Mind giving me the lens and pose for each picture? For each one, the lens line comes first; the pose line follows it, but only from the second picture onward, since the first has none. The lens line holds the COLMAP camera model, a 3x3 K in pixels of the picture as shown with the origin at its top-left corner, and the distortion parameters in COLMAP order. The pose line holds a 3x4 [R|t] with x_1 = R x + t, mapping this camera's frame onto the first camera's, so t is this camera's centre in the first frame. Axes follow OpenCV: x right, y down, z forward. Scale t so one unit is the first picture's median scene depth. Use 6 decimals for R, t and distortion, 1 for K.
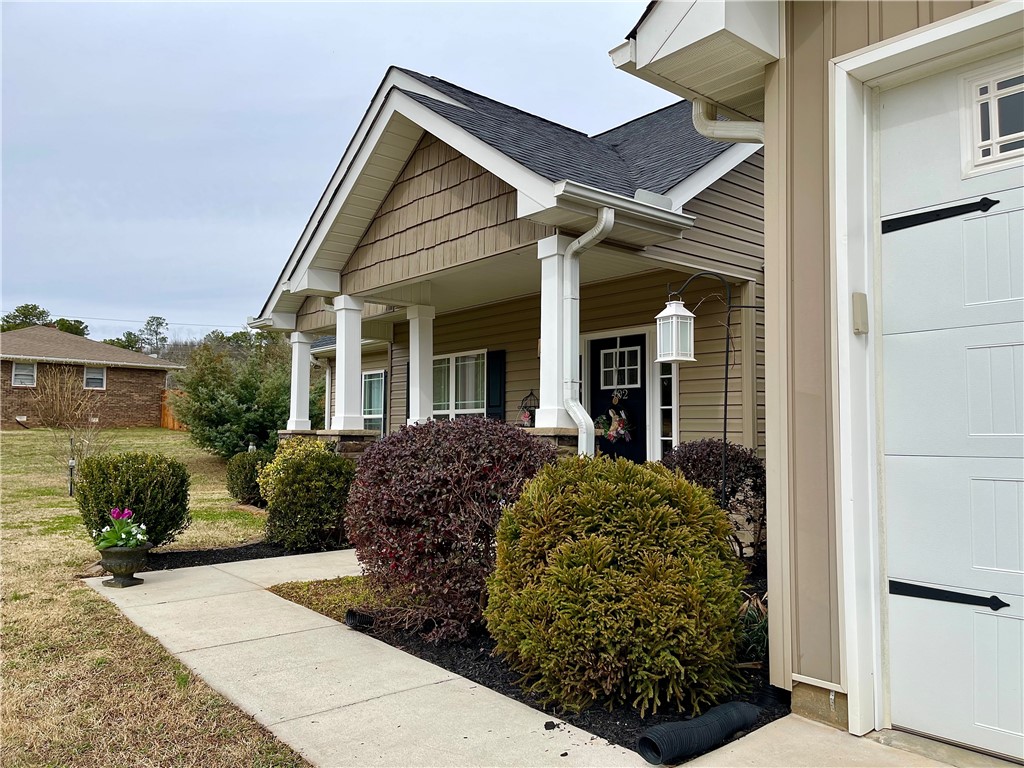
lens RADIAL K [[769.7, 0, 517.7], [0, 769.7, 387.3], [0, 0, 1]] dist [0.052084, -0.035078]
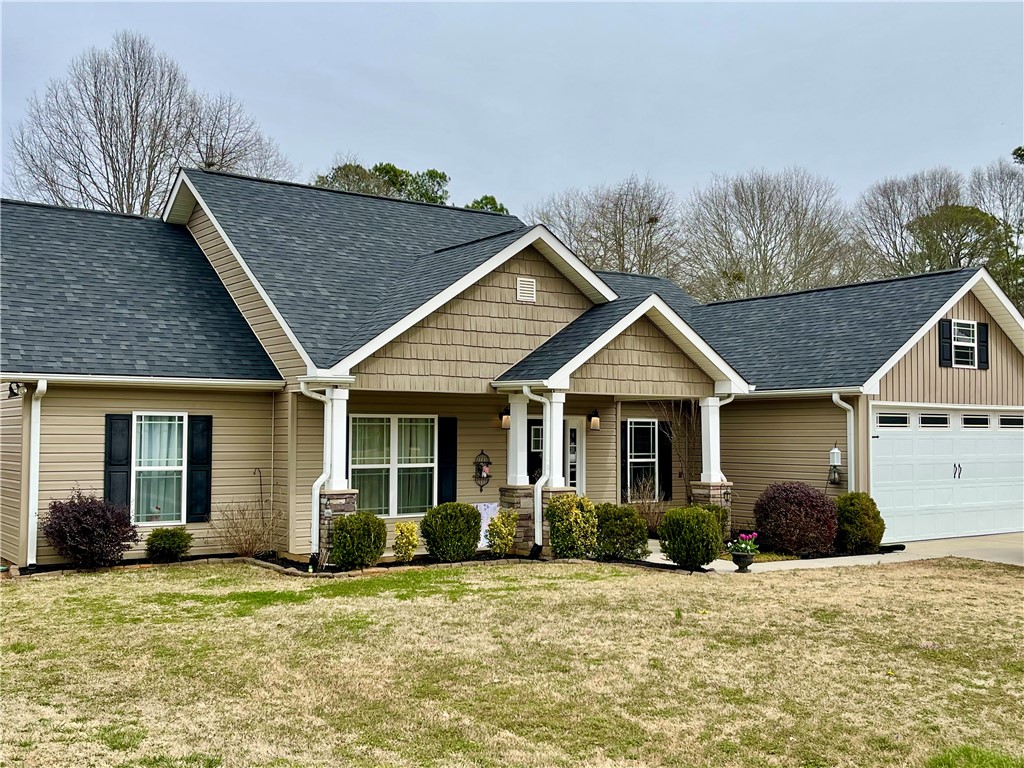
lens RADIAL K [[1086.7, 0, 510.3], [0, 1086.7, 382.7], [0, 0, 1]] dist [0.038002, 0.000000]
pose [[0.091294, 0.038862, 0.995065, -2.156204], [-0.065218, 0.997326, -0.032967, -0.063137], [-0.993686, -0.061886, 0.093585, 0.881734]]
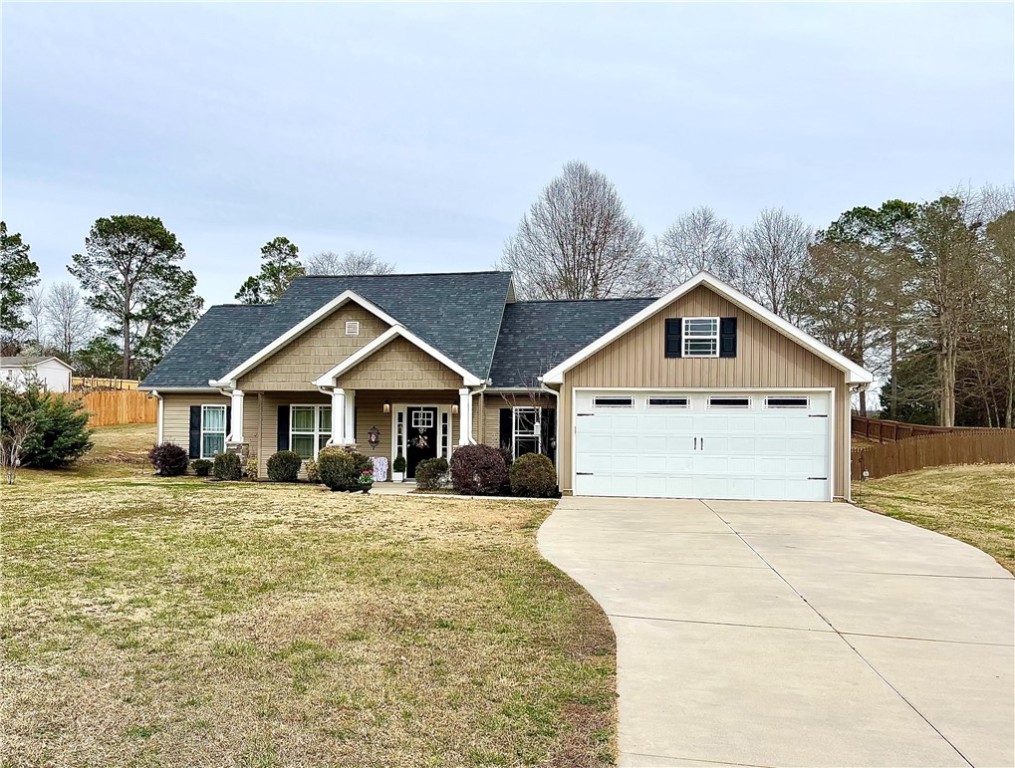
lens RADIAL K [[848.5, 0, 449.6], [0, 848.5, 428.9], [0, 0, 1]] dist [0.058488, -0.027797]
pose [[0.774518, 0.009179, 0.632485, -1.587971], [-0.046781, 0.997988, 0.042803, -0.118431], [-0.630819, -0.062740, 0.773389, -1.235201]]
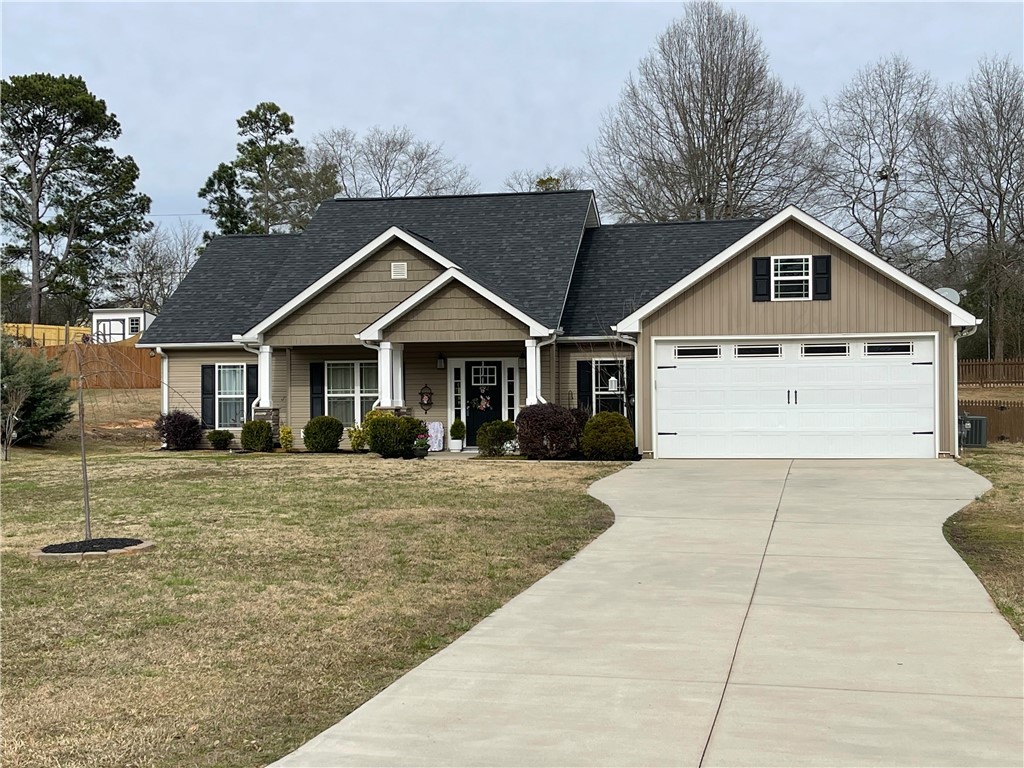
lens RADIAL K [[1433.6, 0, 508.4], [0, 1433.6, 390.2], [0, 0, 1]] dist [0.100608, 0.000000]
pose [[0.786501, -0.006022, 0.617559, -2.287529], [-0.026176, 0.998729, 0.043075, -0.159288], [-0.617034, -0.050044, 0.785344, -2.176250]]
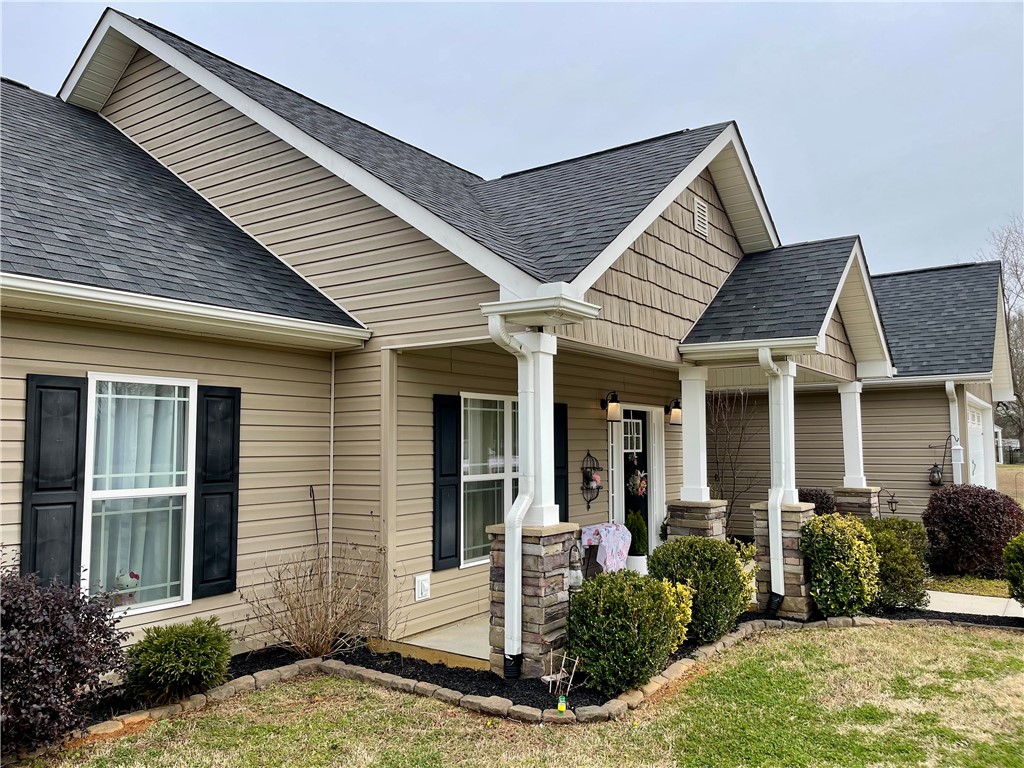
lens RADIAL K [[769.7, 0, 503.6], [0, 769.7, 382.7], [0, 0, 1]] dist [0.052084, -0.035078]
pose [[-0.251072, 0.070491, 0.965398, -1.027642], [-0.057742, 0.994478, -0.087631, 0.010756], [-0.966245, -0.077746, -0.245615, 1.532297]]
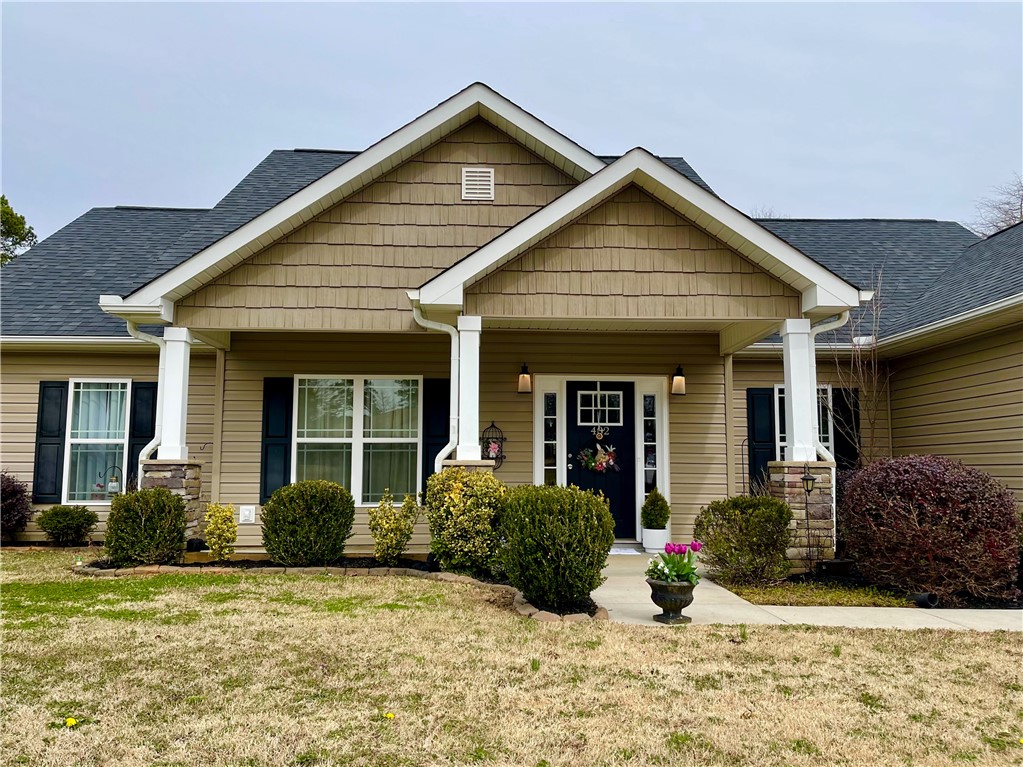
lens RADIAL K [[822.1, 0, 515.9], [0, 822.1, 391.1], [0, 0, 1]] dist [0.029796, 0.003605]
pose [[0.611487, 0.070110, 0.788142, -0.939468], [-0.048996, 0.997510, -0.050721, 0.018602], [-0.789736, -0.007600, 0.613400, 0.345493]]
